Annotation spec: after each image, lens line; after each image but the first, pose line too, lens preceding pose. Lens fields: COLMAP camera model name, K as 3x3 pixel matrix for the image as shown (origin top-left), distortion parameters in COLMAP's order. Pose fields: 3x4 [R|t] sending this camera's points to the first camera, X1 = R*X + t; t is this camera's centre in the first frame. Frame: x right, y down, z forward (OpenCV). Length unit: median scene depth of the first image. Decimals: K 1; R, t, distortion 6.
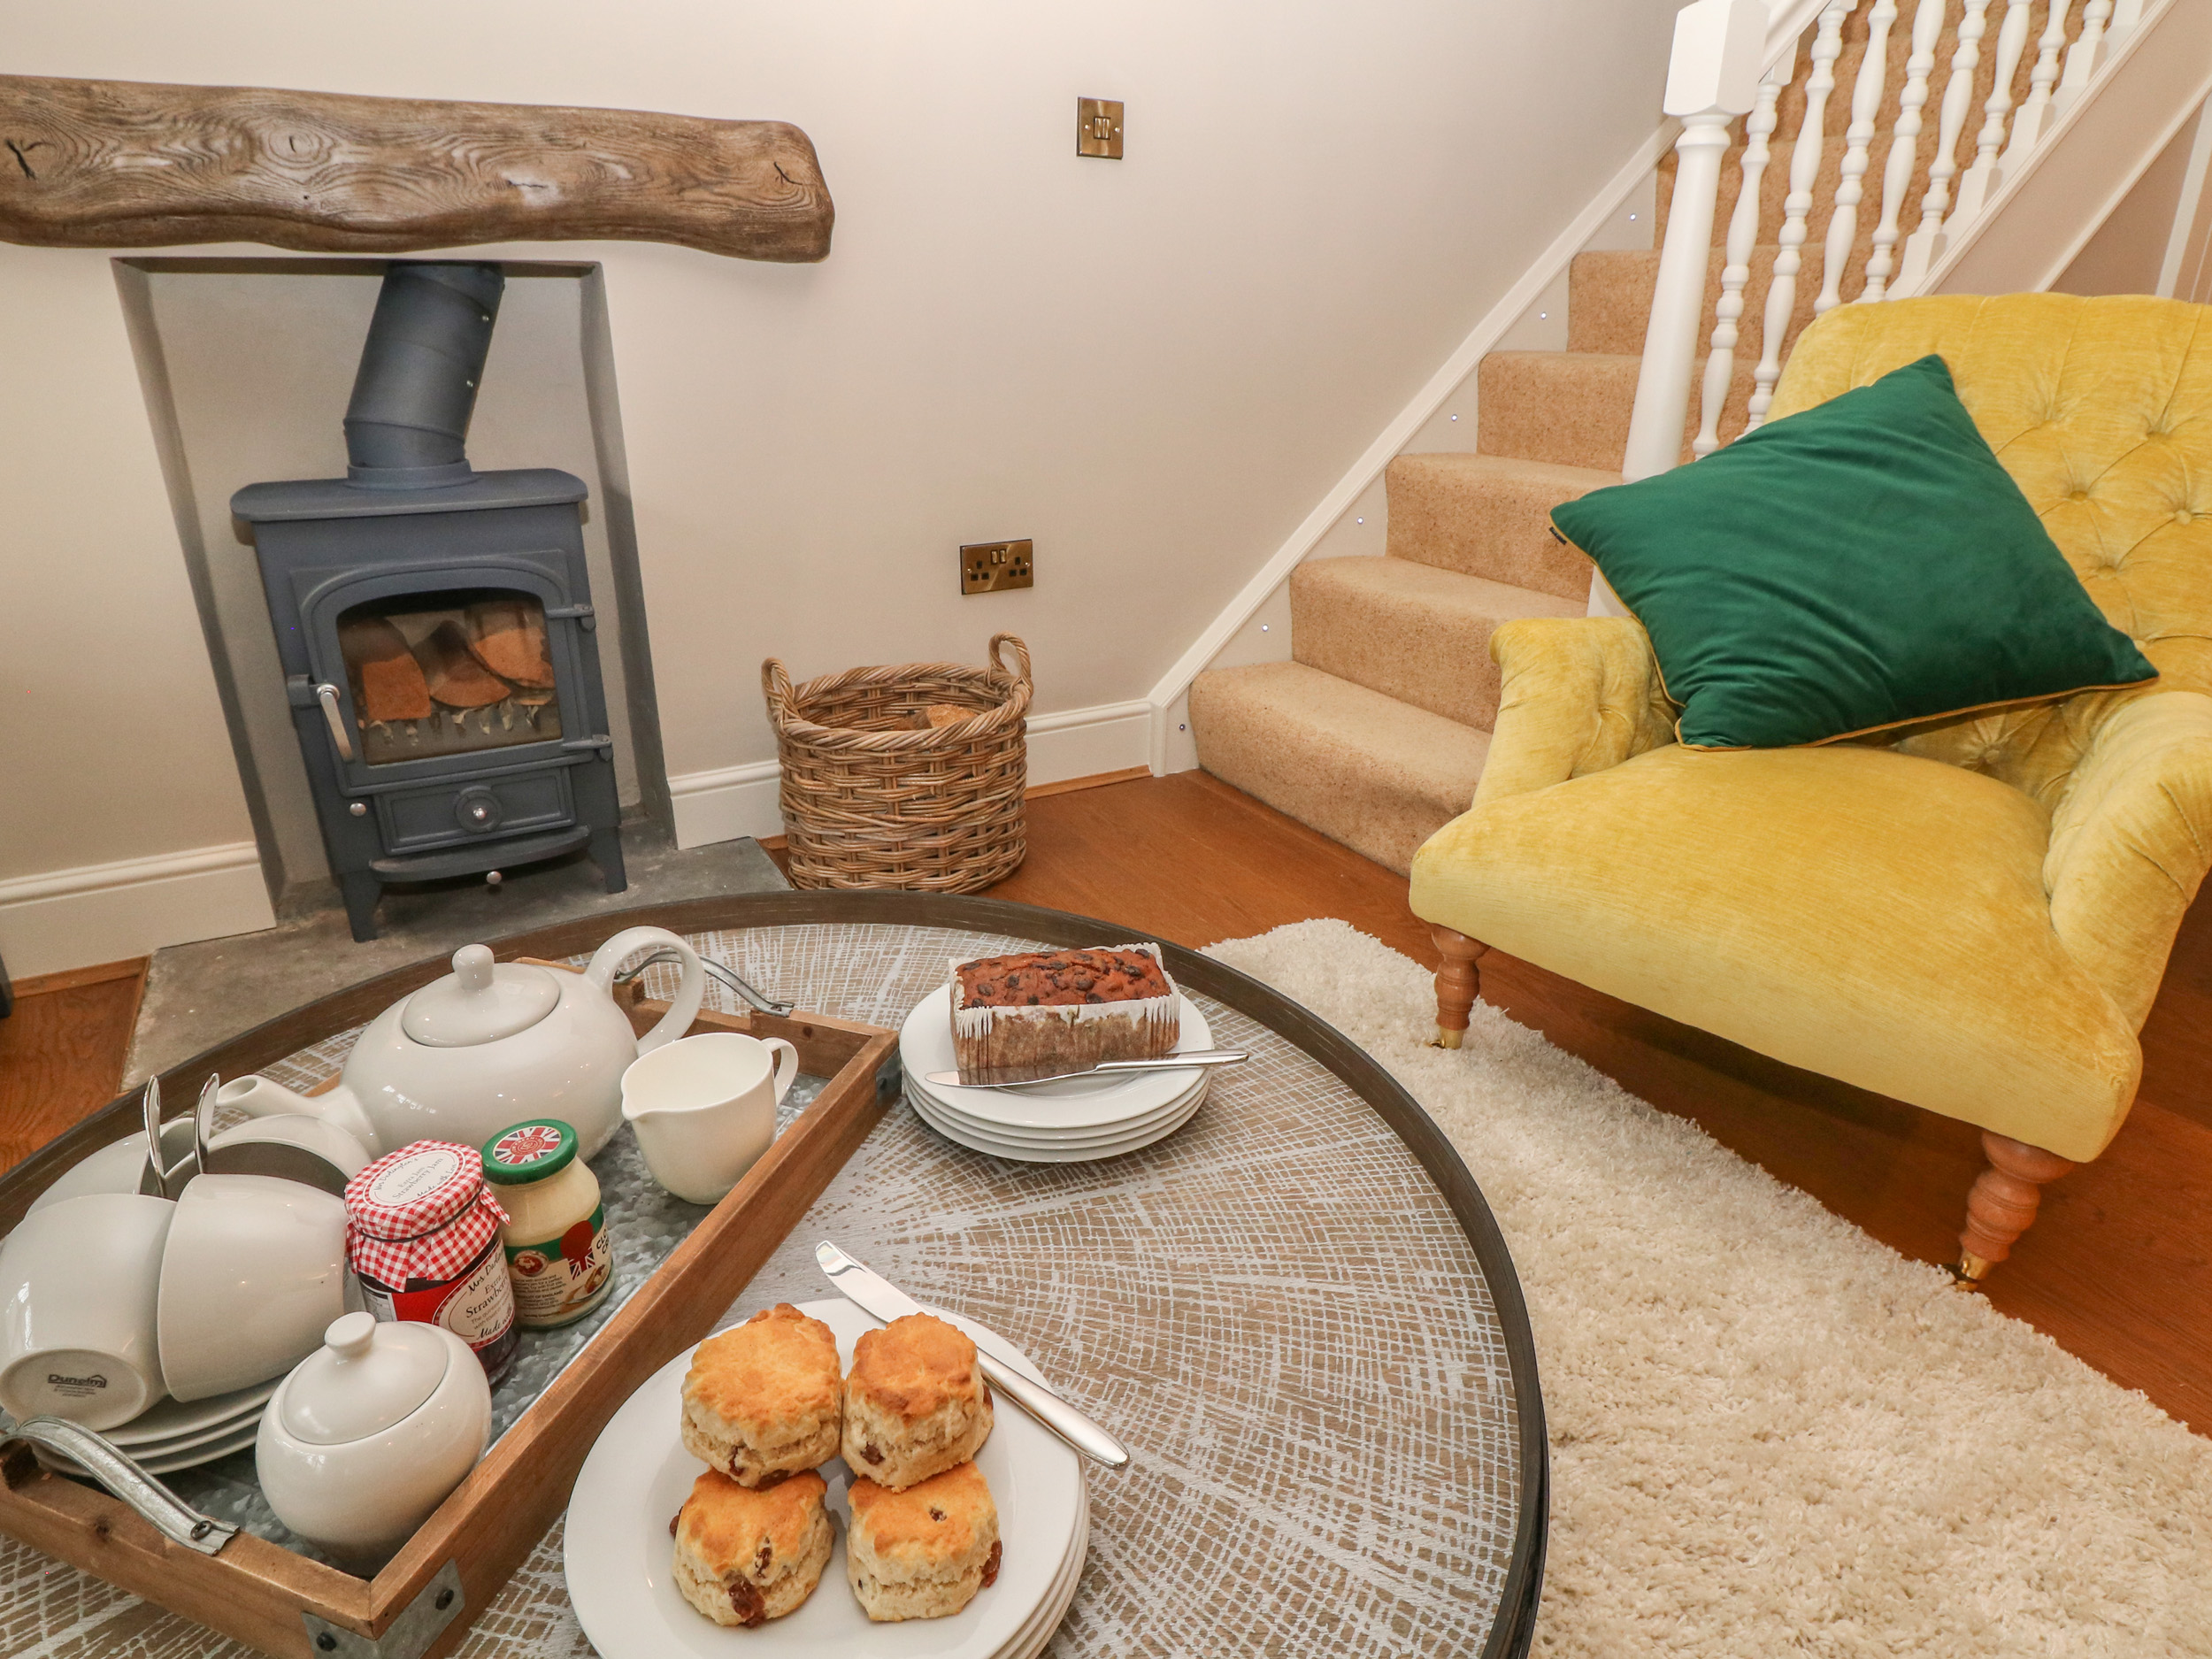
lens RADIAL K [[1223.0, 0, 1108.7], [0, 1223.0, 827.3], [0, 0, 1]] dist [0.000881, -0.015320]
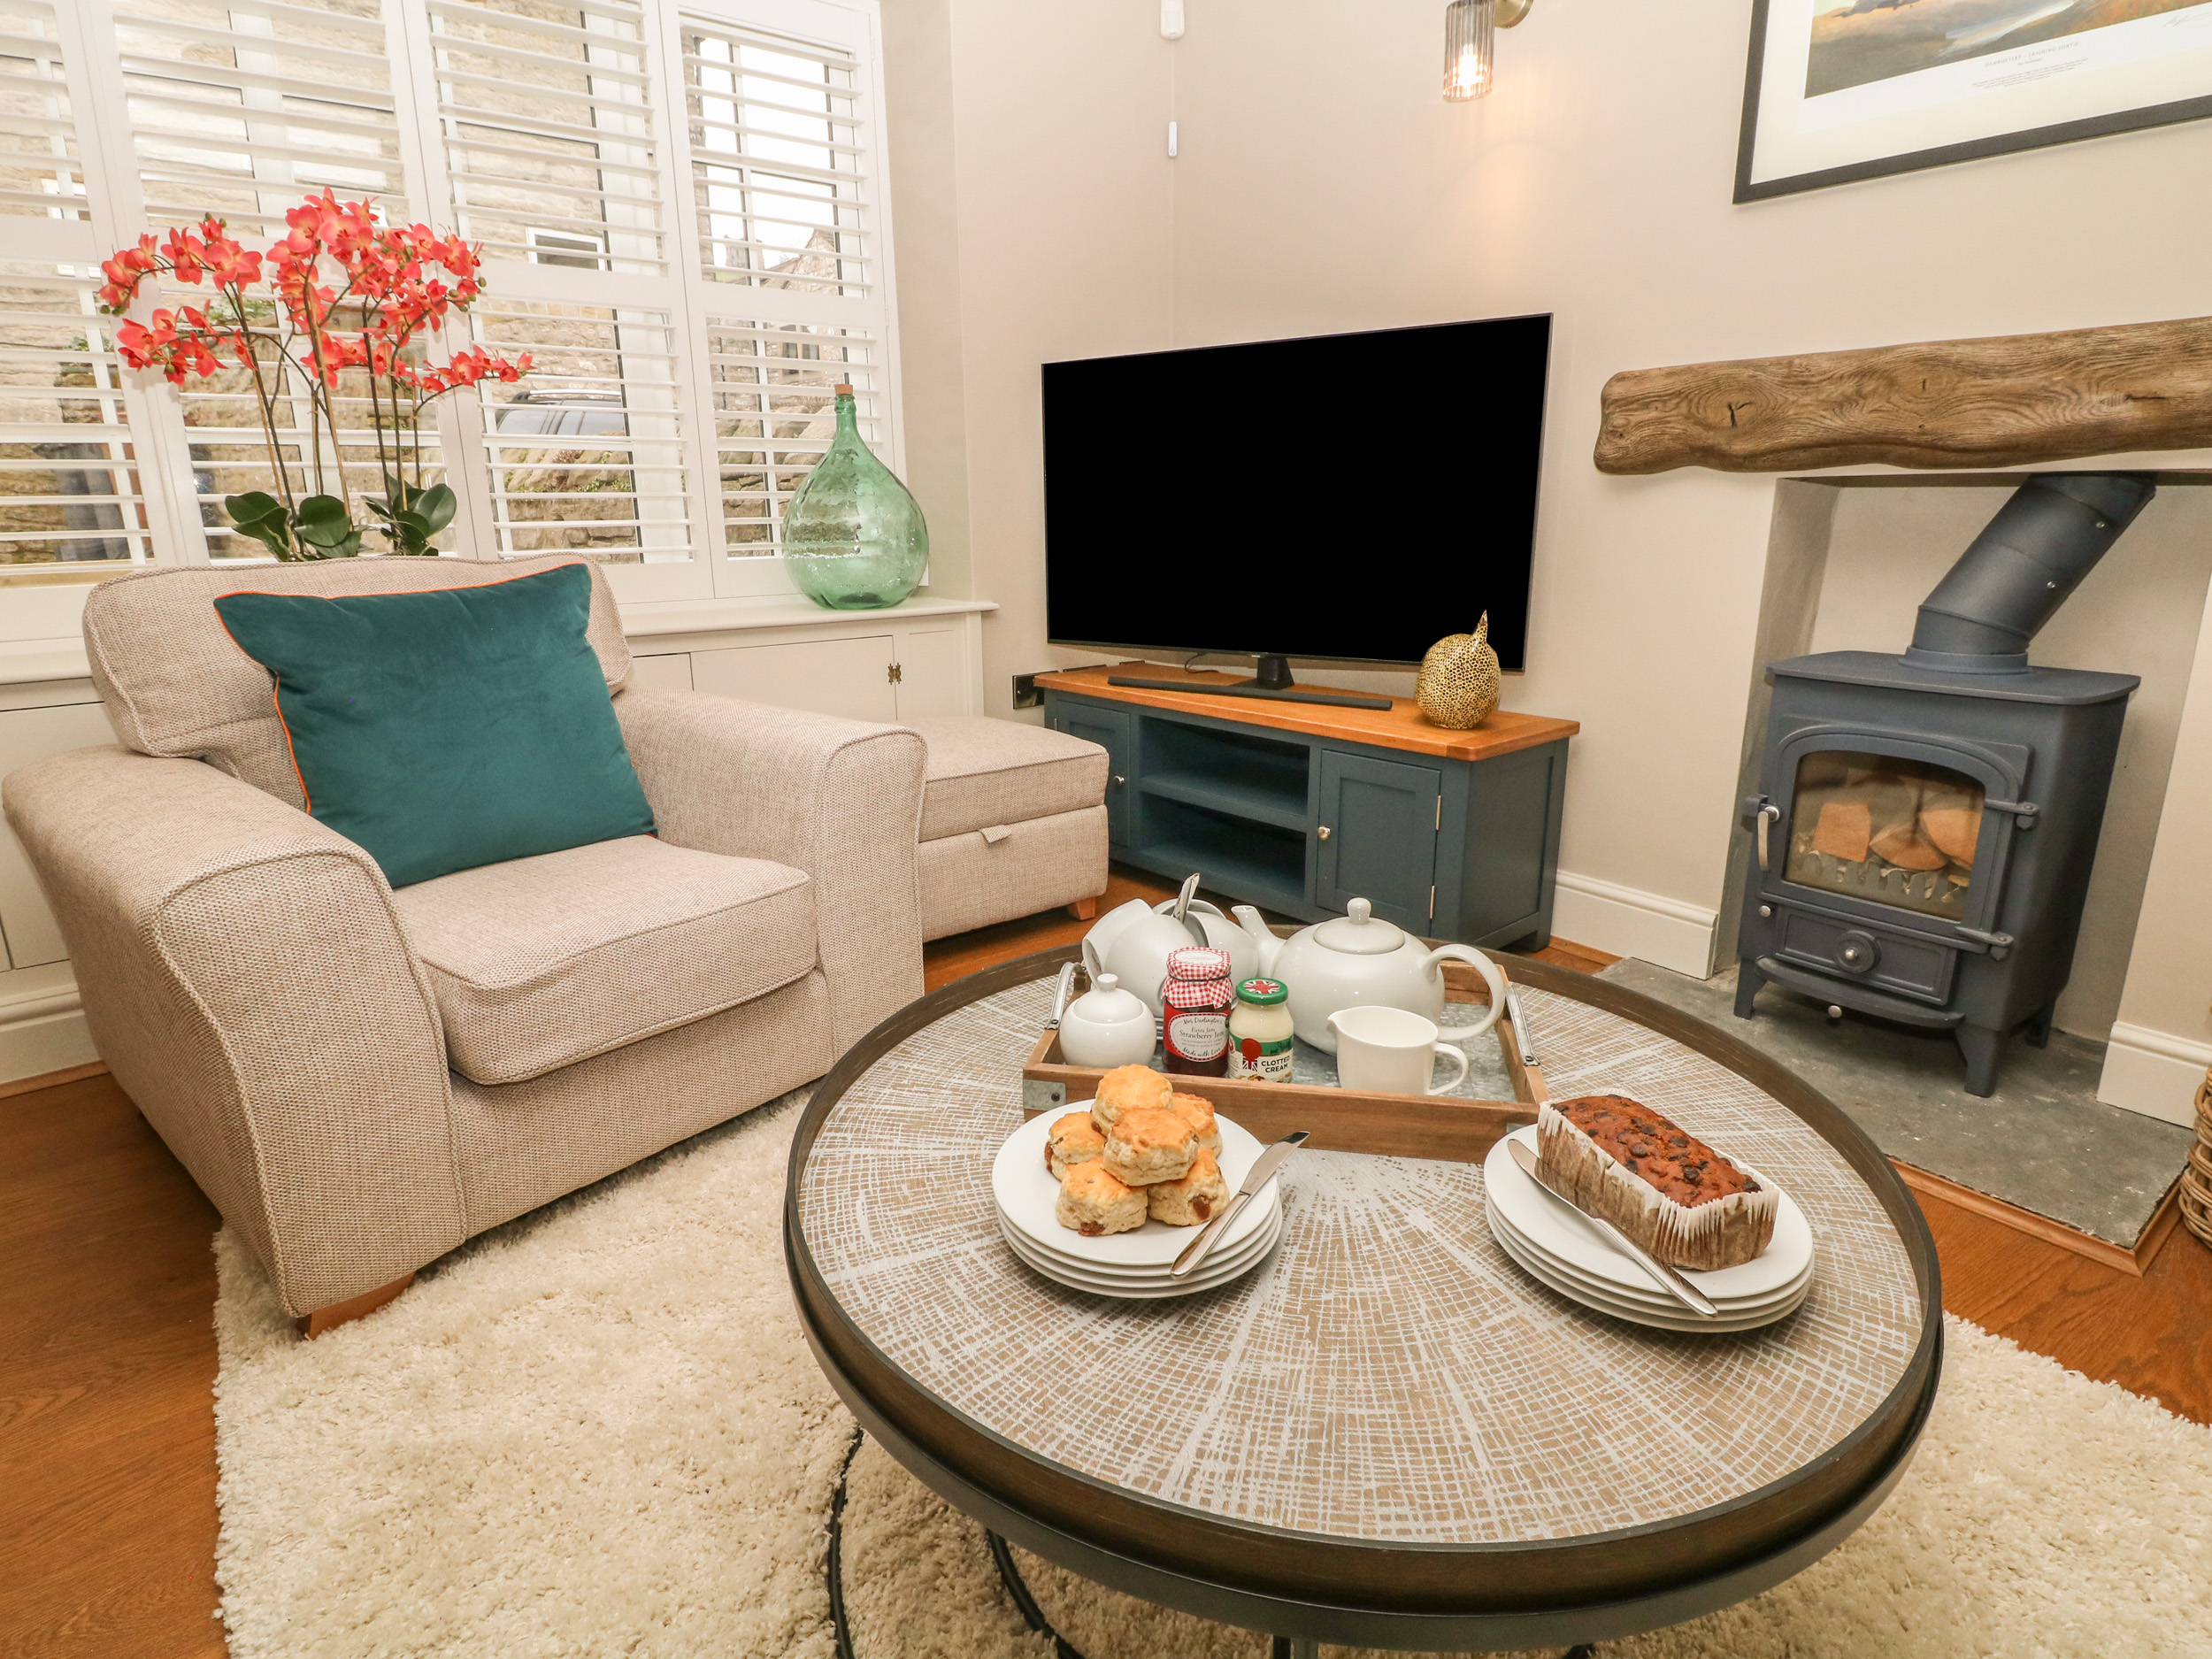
lens RADIAL K [[1155.8, 0, 1139.3], [0, 1155.8, 830.2], [0, 0, 1]] dist [-0.000241, -0.001777]
pose [[0.154855, 0.260171, -0.953064, 0.363836], [-0.378167, 0.906837, 0.186107, -0.066472], [0.912693, 0.331598, 0.238816, 0.131741]]
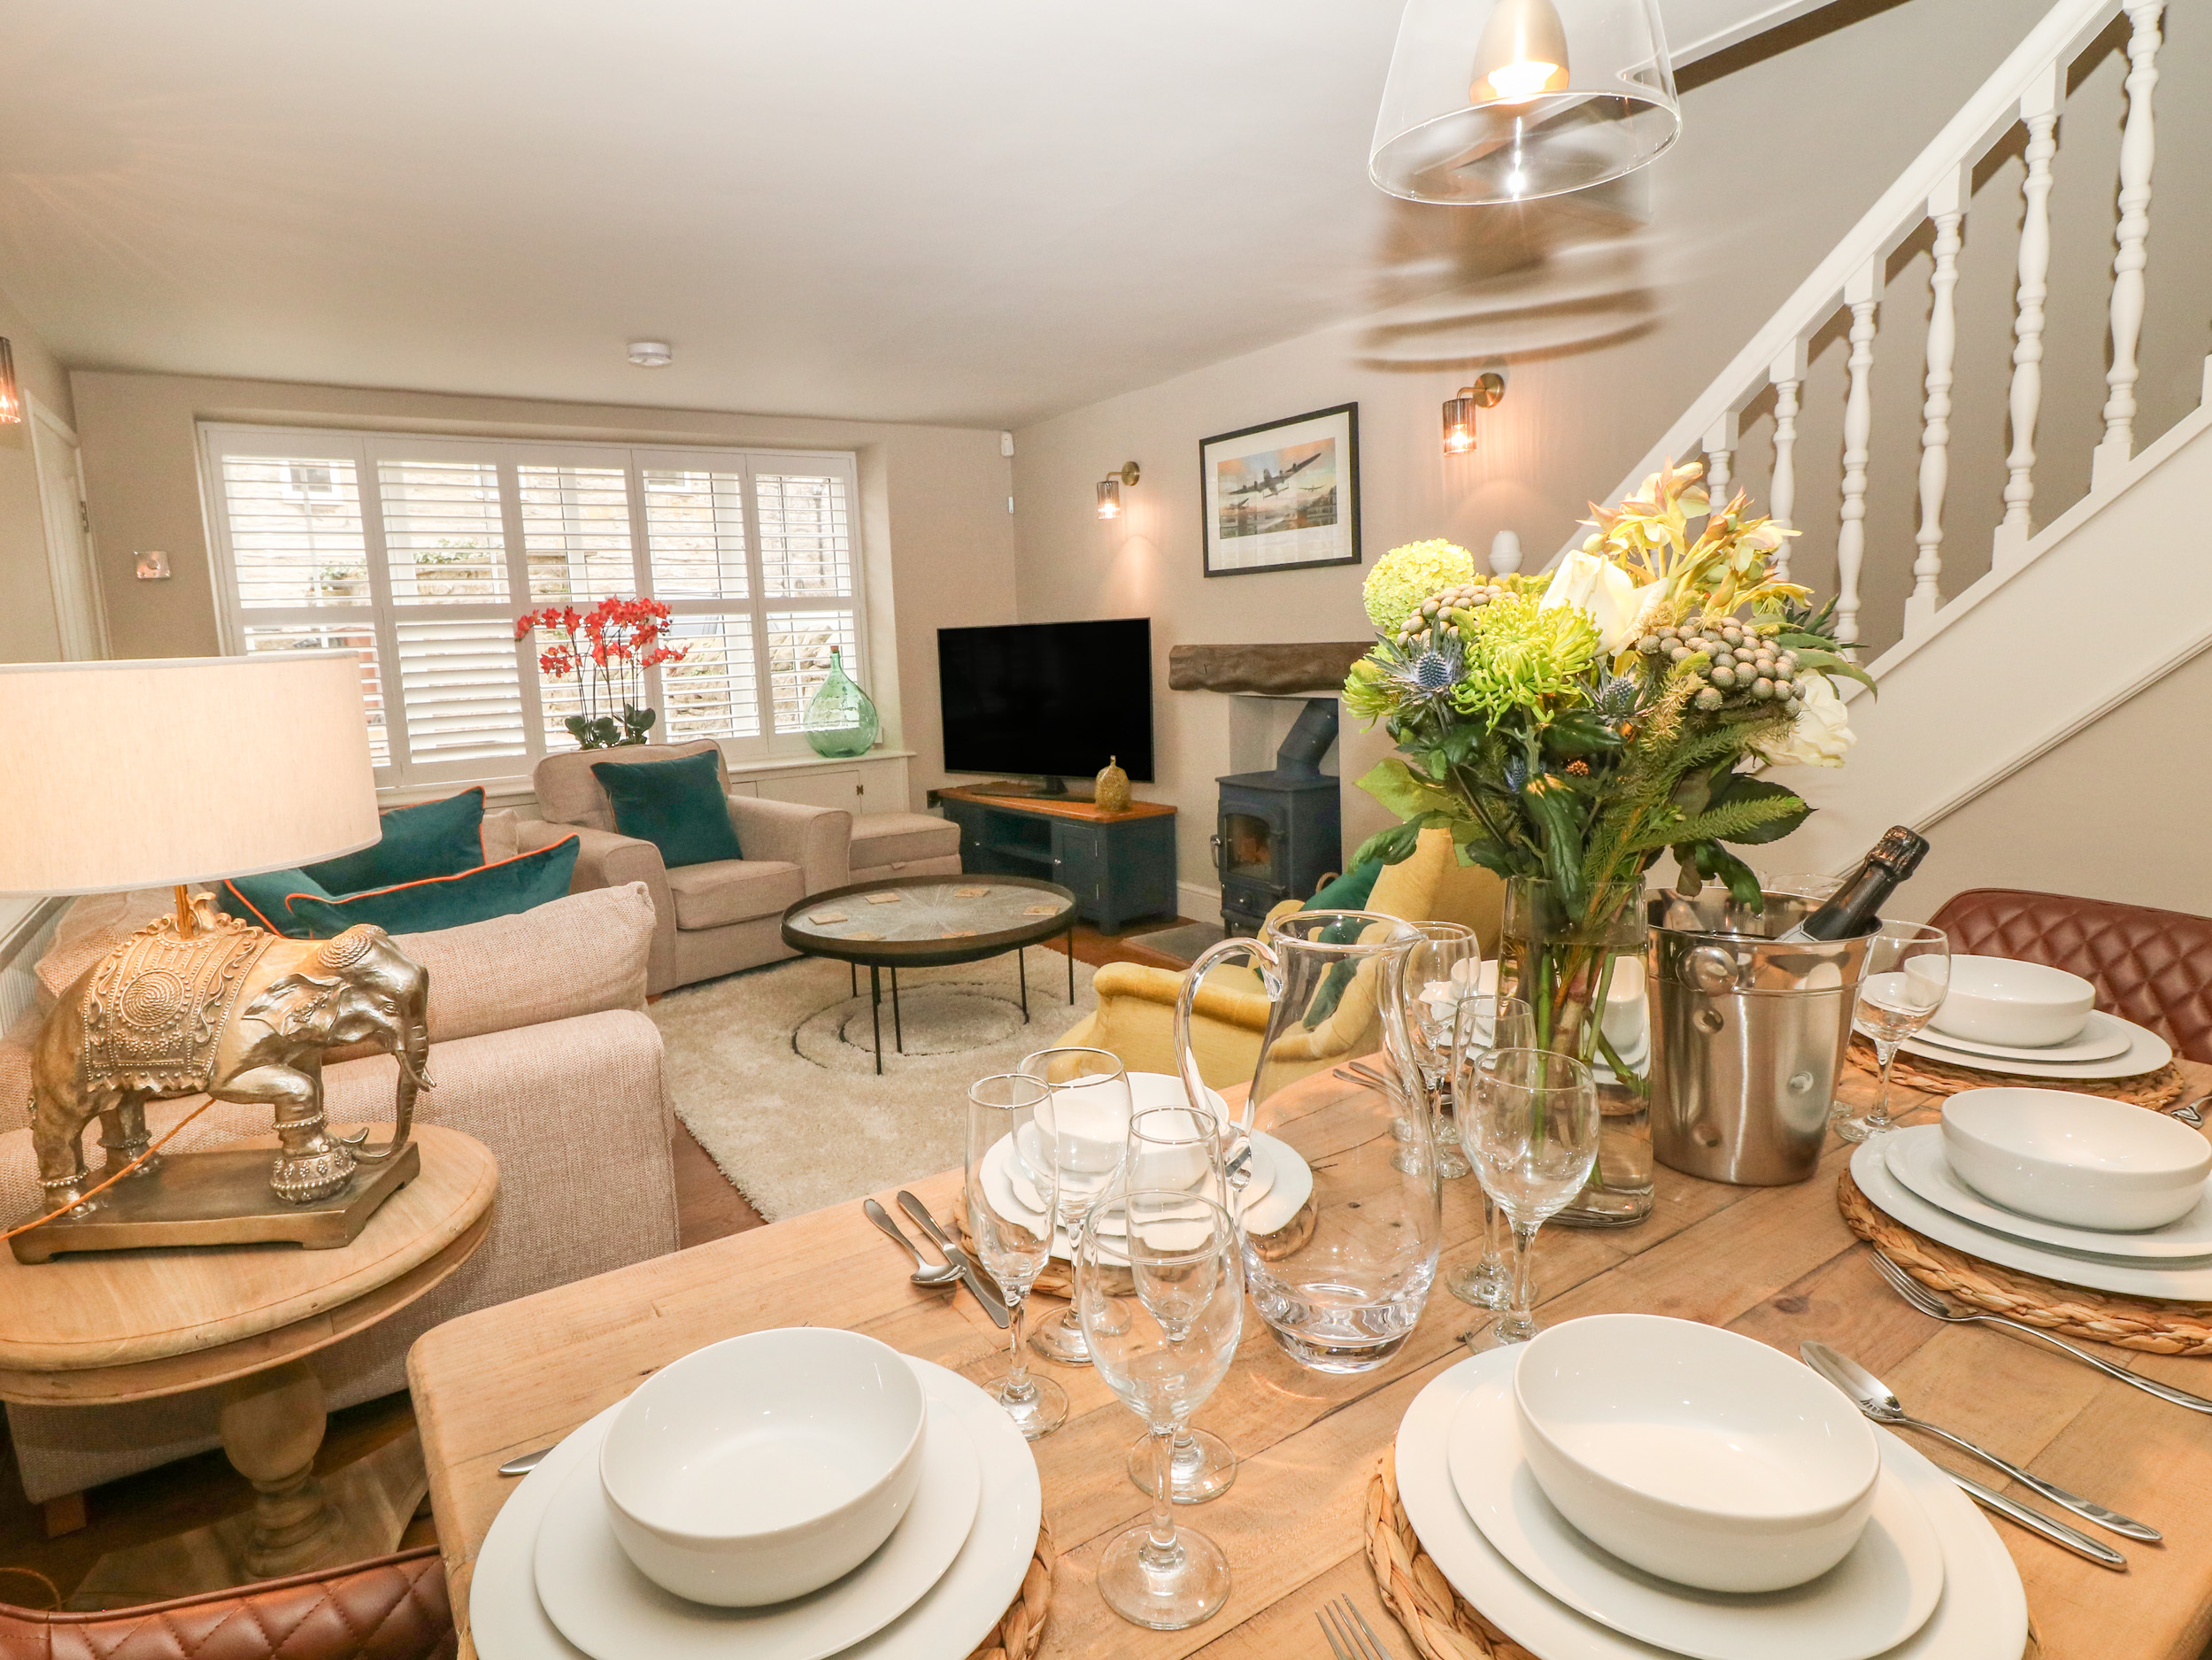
lens RADIAL K [[1223.2, 0, 1108.7], [0, 1223.2, 827.8], [0, 0, 1]] dist [0.000881, -0.015320]
pose [[0.073884, 0.155068, -0.985137, 1.975340], [-0.353217, 0.927870, 0.119563, -0.362330], [0.932619, 0.339133, 0.123328, 0.378711]]
